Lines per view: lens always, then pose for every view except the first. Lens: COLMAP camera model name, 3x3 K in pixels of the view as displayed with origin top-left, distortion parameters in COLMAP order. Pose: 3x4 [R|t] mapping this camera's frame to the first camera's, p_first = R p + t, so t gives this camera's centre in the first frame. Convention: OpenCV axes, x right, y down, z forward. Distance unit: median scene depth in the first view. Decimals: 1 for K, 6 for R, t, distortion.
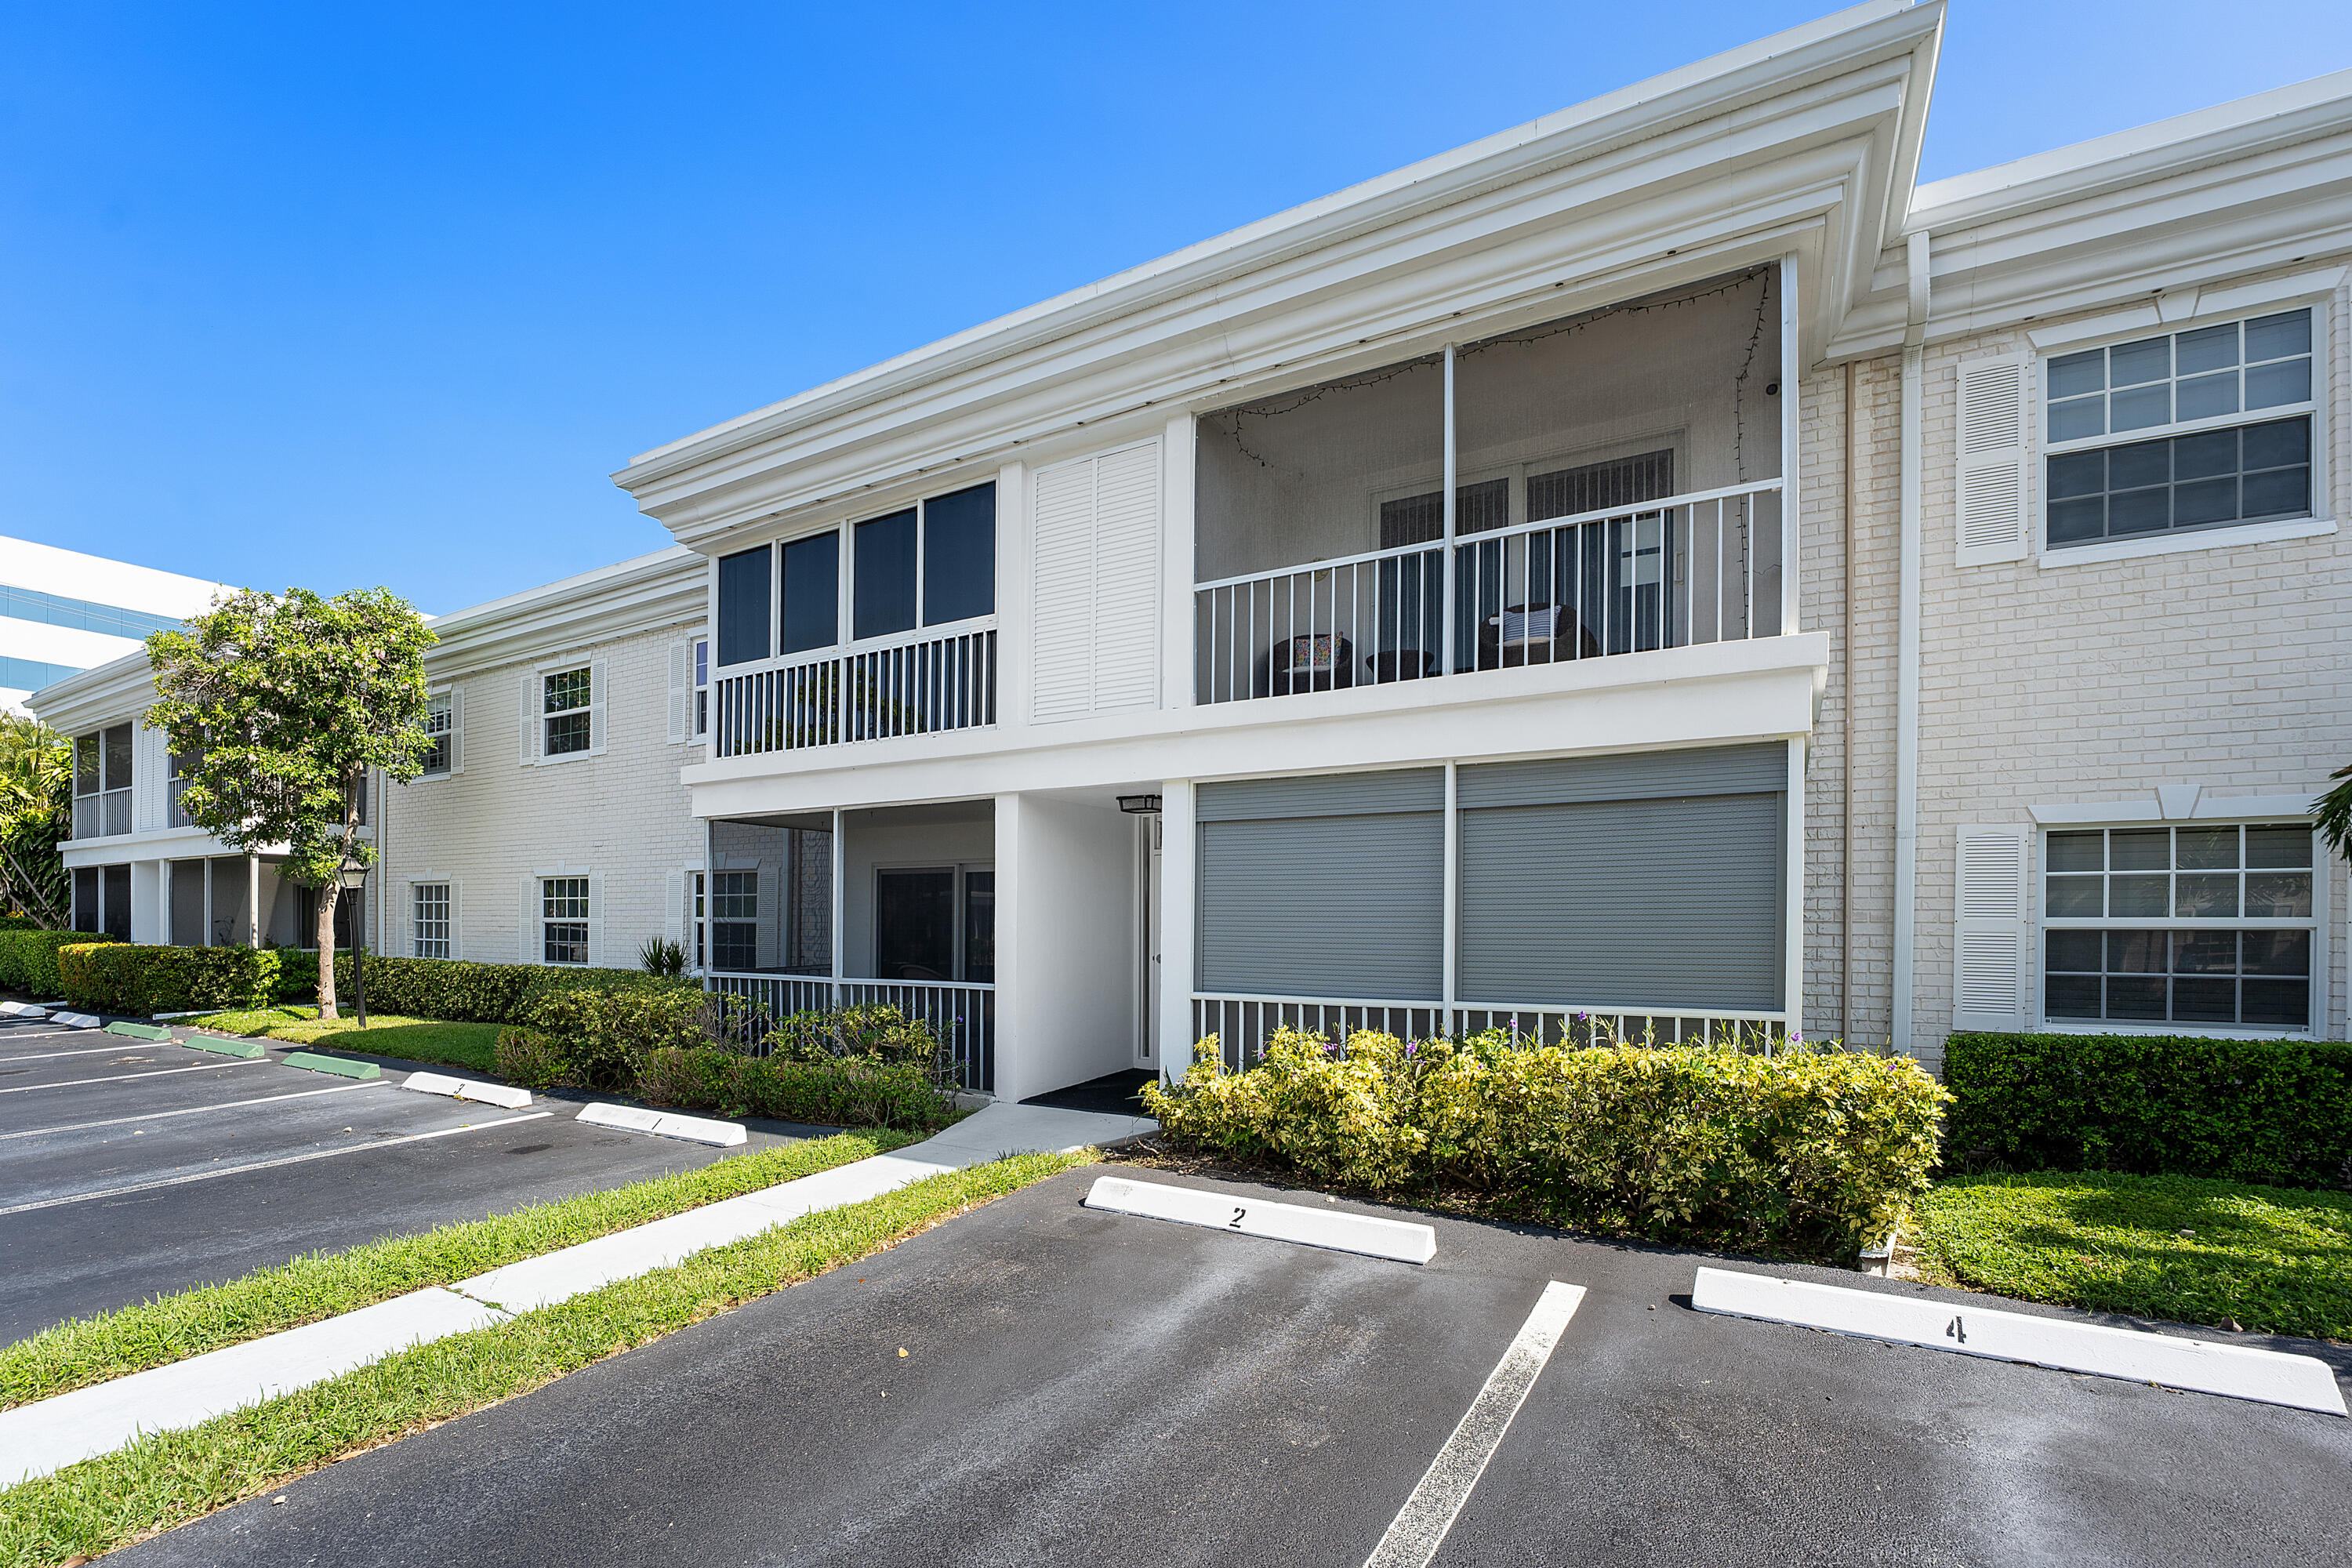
lens RADIAL K [[1010.9, 0, 1222.6], [0, 1010.9, 914.5], [0, 0, 1]] dist [-0.016679, 0.000557]
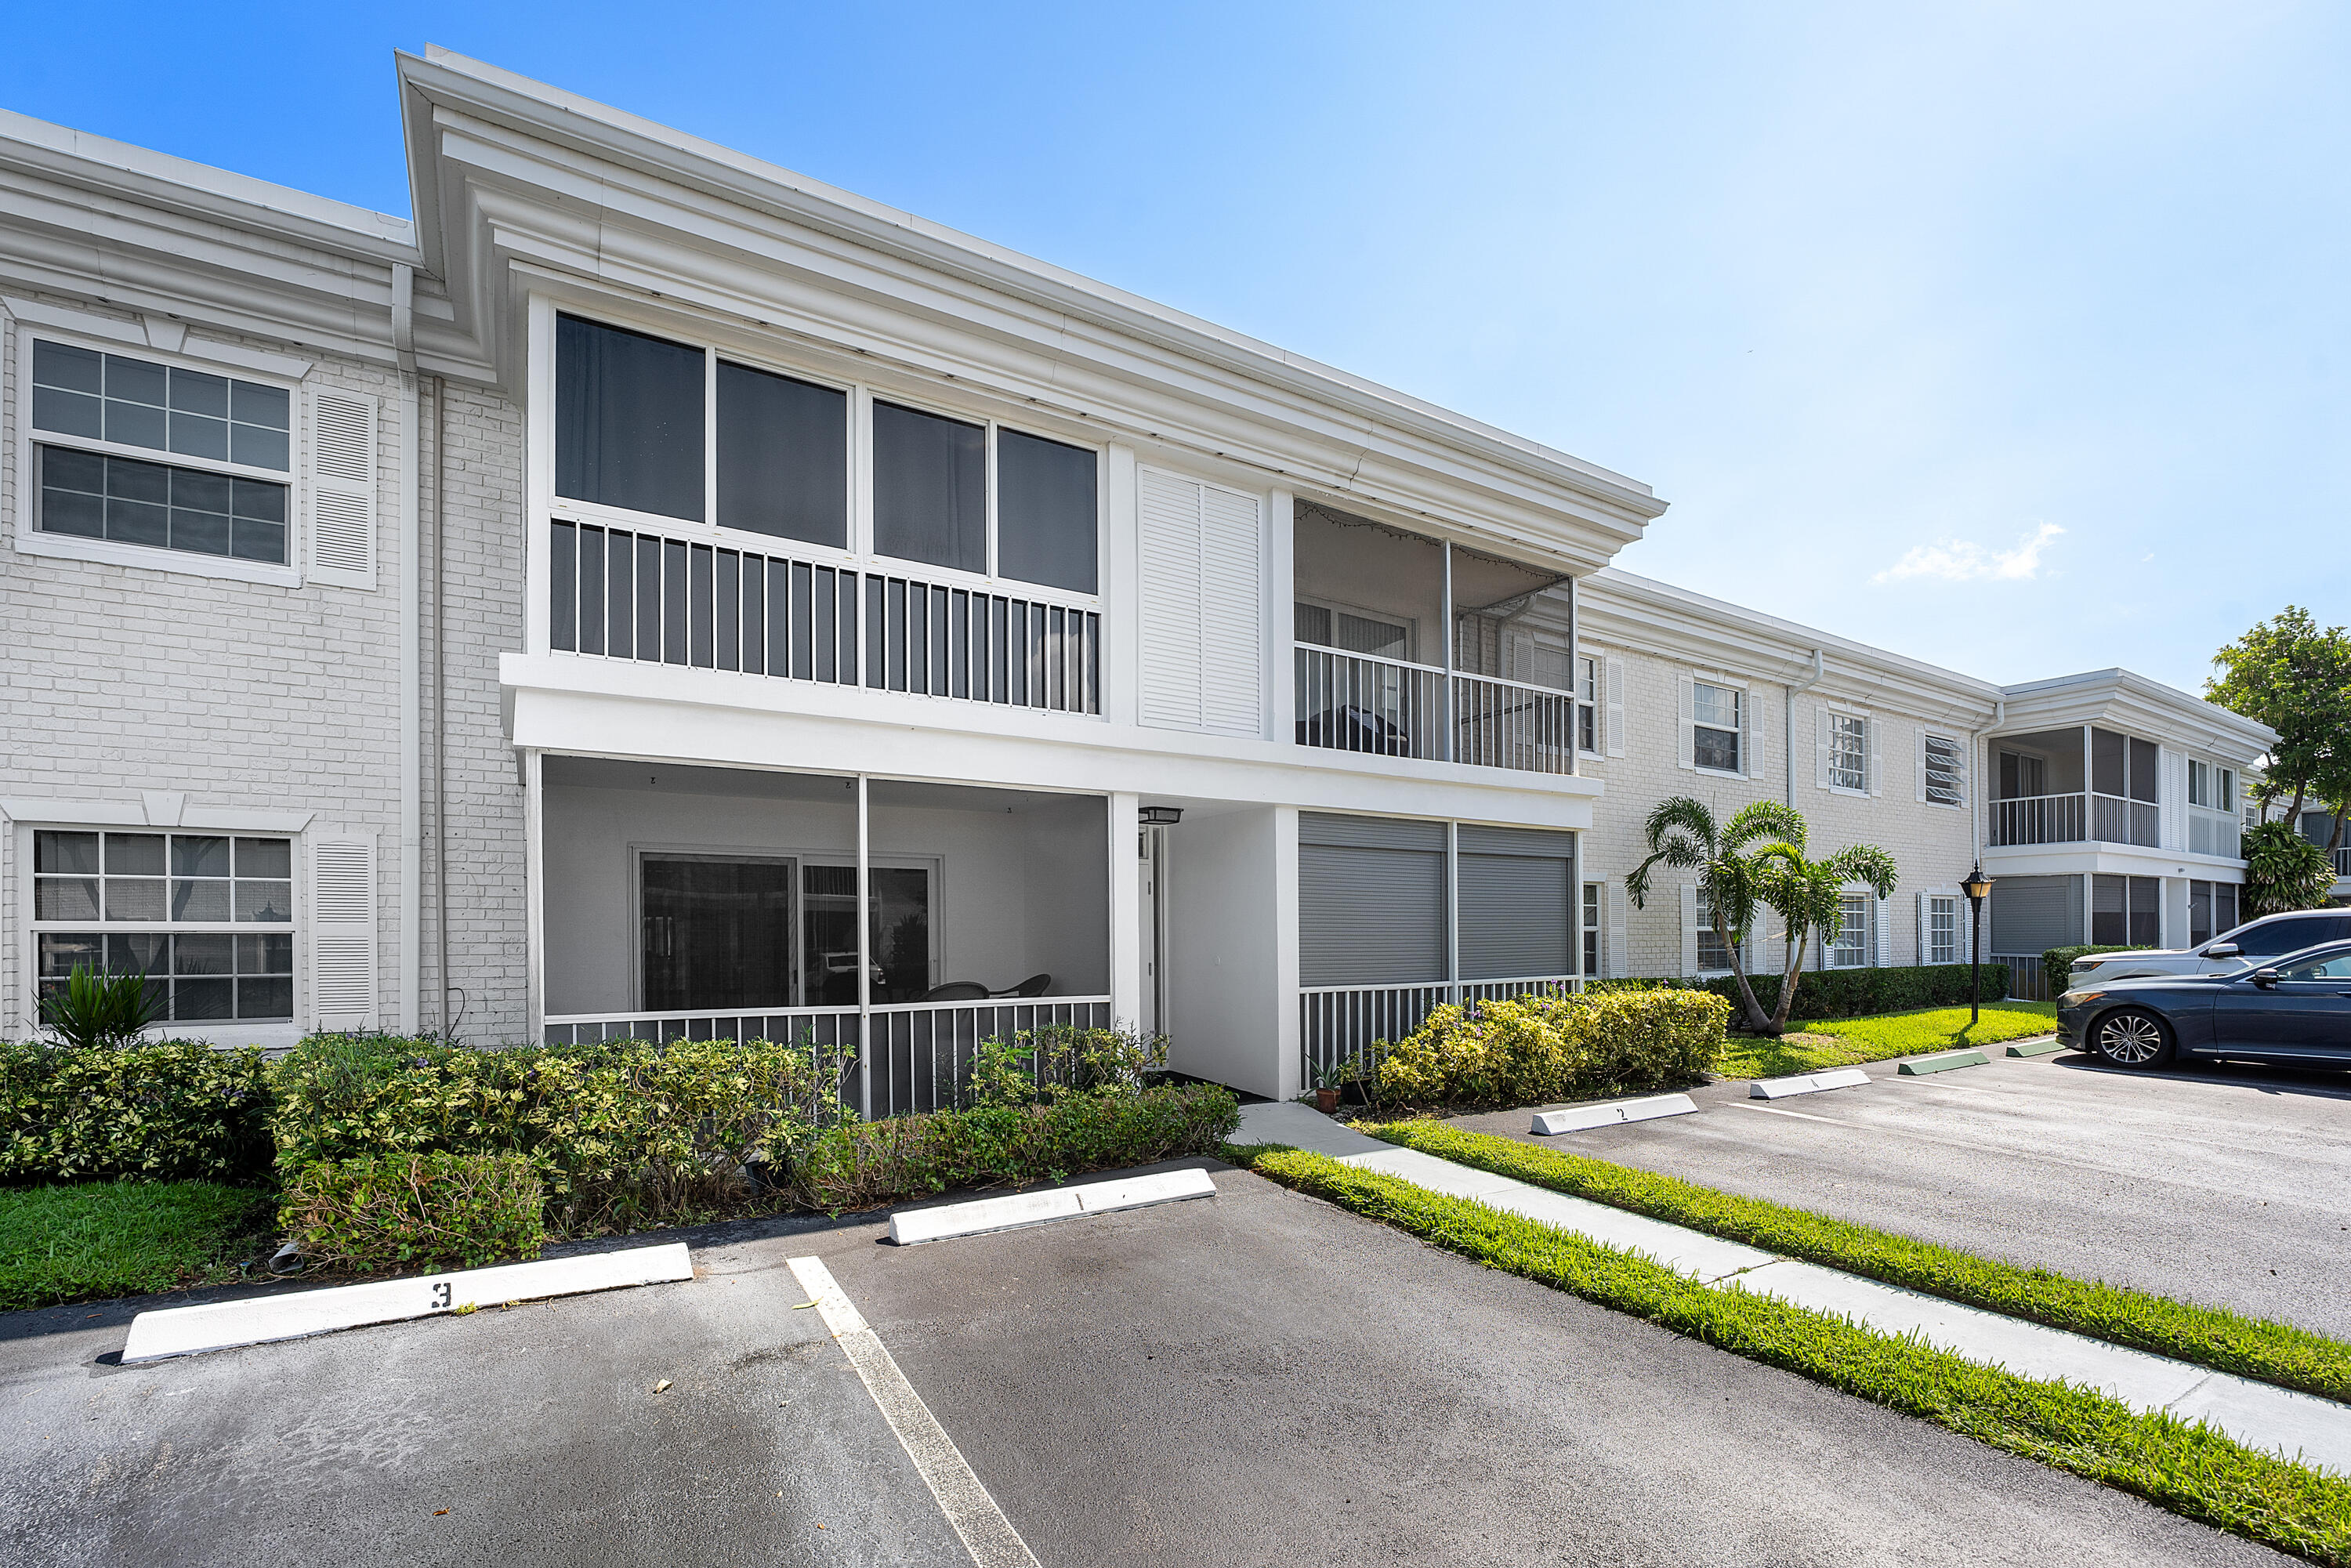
lens RADIAL K [[995.9, 0, 1130.5], [0, 995.9, 922.5], [0, 0, 1]] dist [-0.016775, 0.000249]
pose [[0.517041, 0.004840, 0.855947, -1.082211], [-0.003324, 0.999988, -0.003646, 0.005882], [-0.855954, -0.000960, 0.517051, 0.548174]]
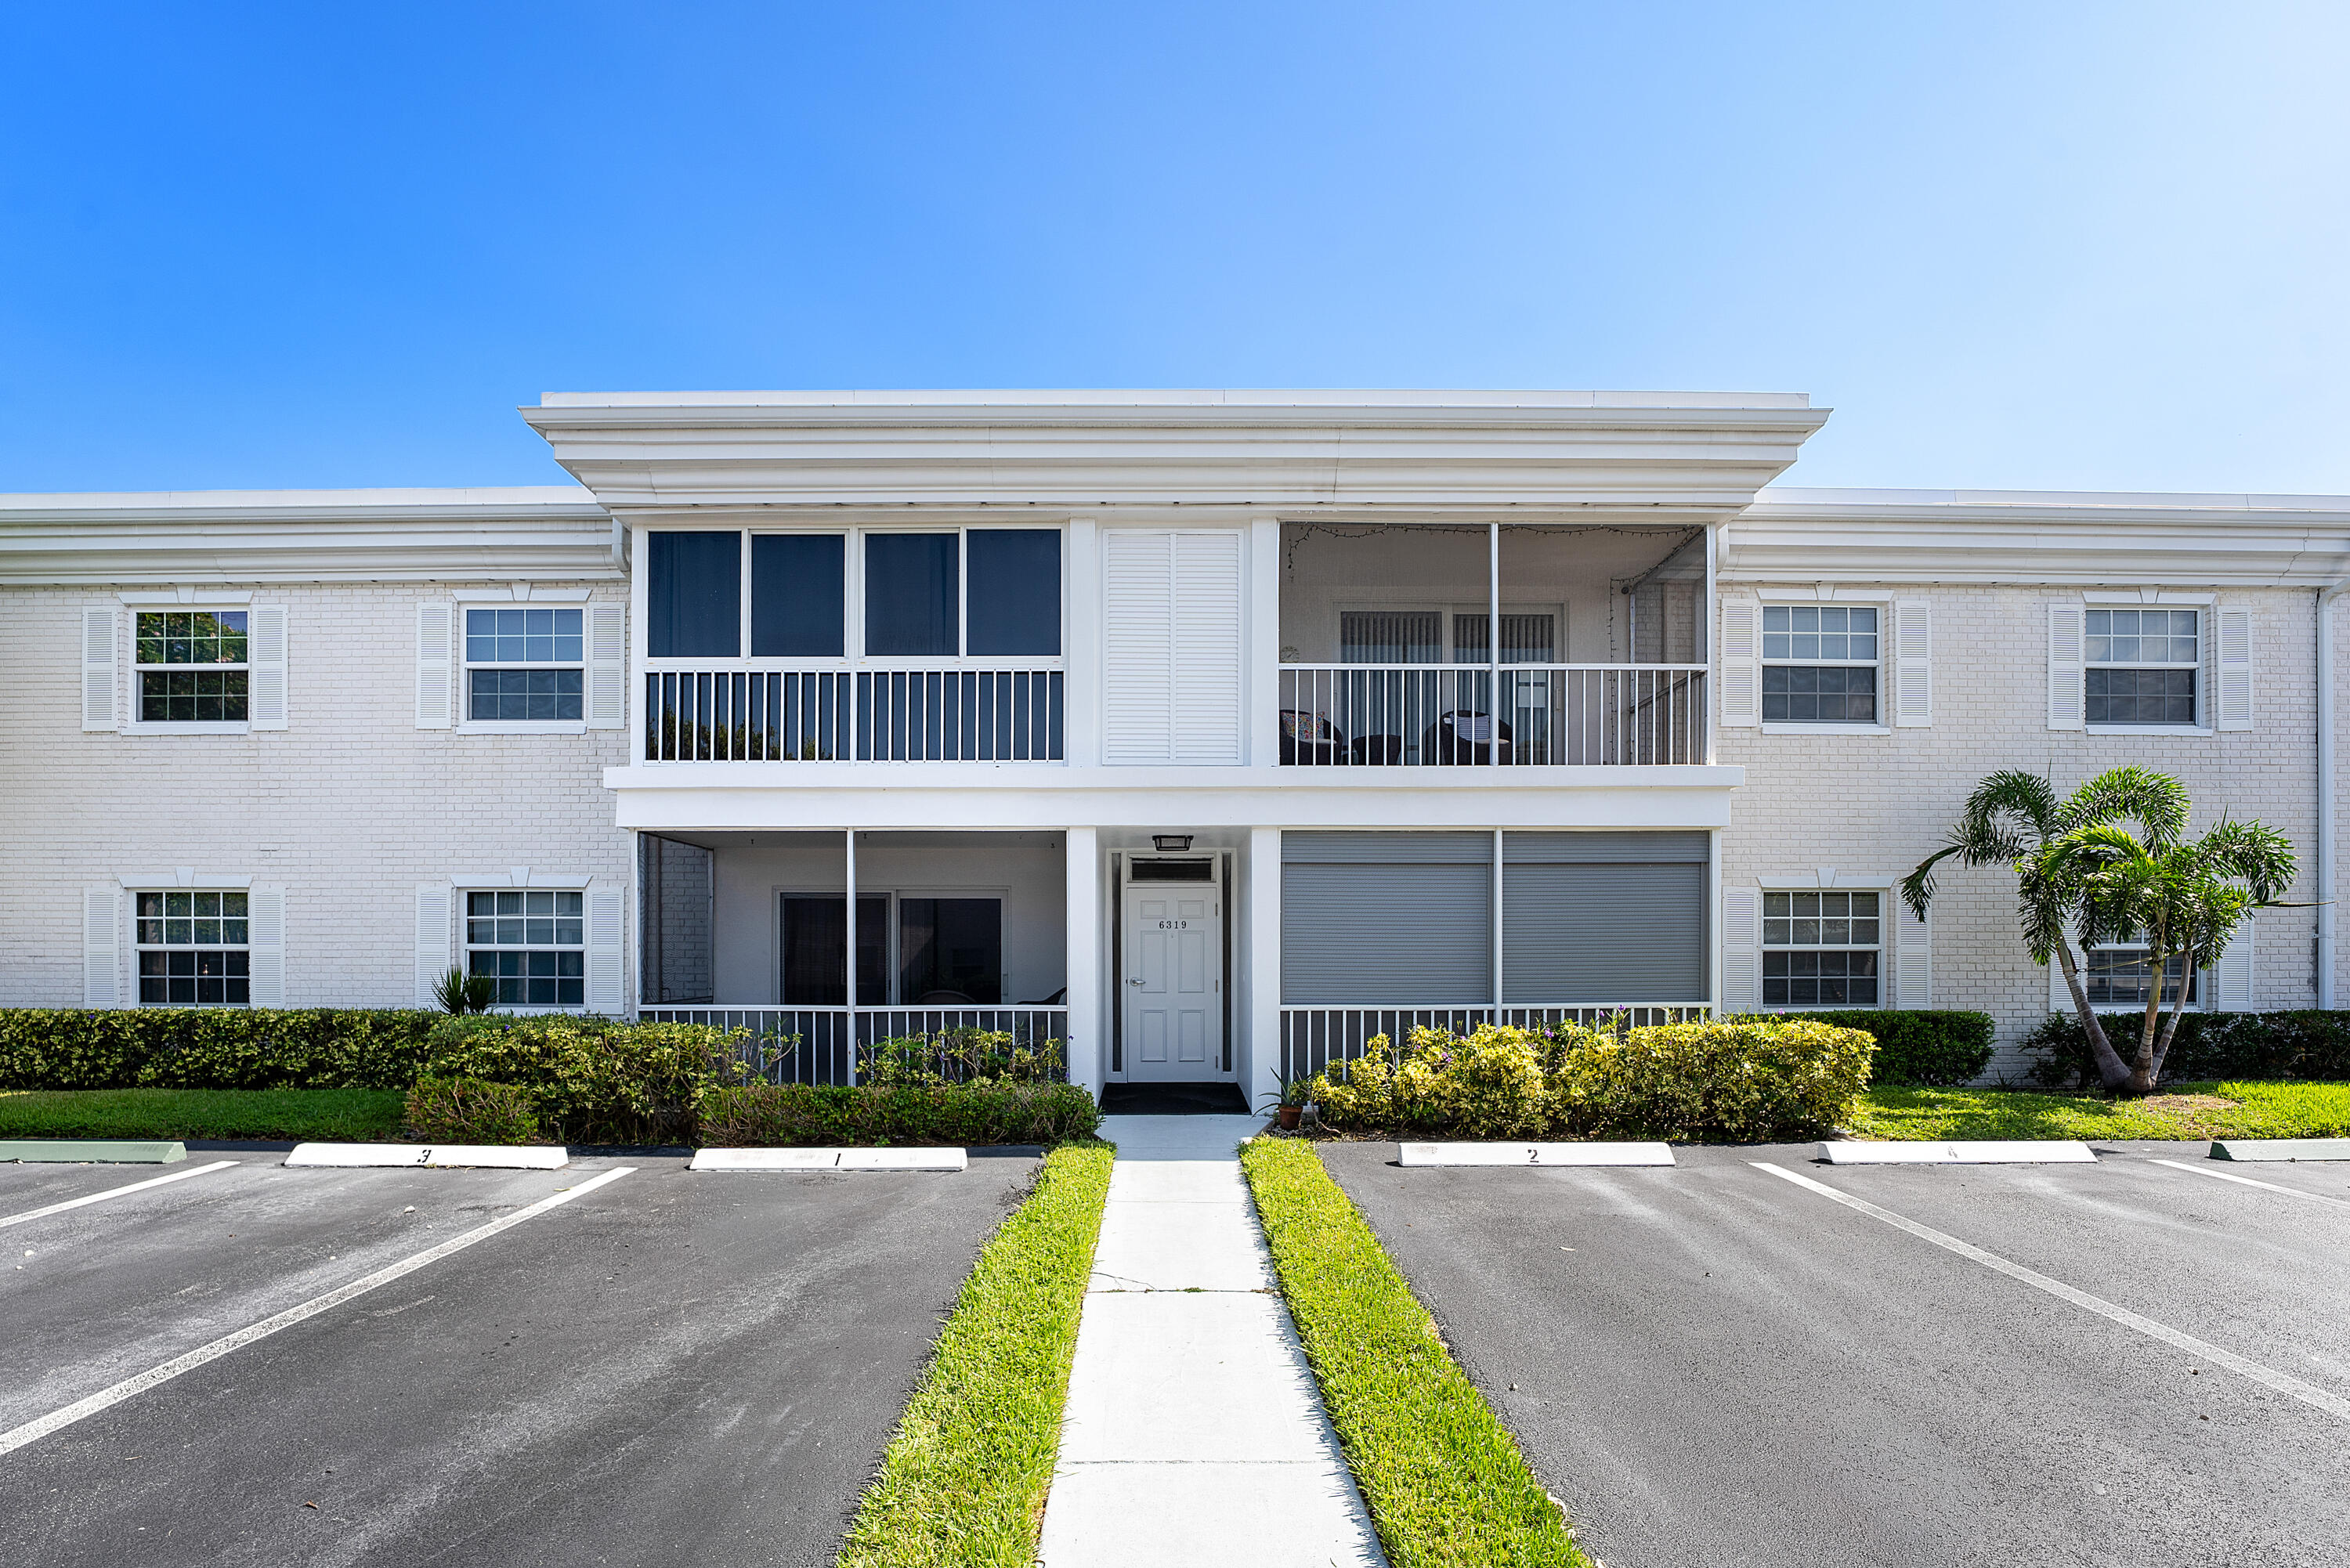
lens RADIAL K [[987.2, 0, 1176.6], [0, 987.2, 950.2], [0, 0, 1]] dist [-0.013549, -0.000036]
pose [[0.874320, 0.000905, 0.485350, -0.679282], [-0.001392, 0.999999, 0.000643, 0.011225], [-0.485349, -0.001238, 0.874320, 0.037451]]
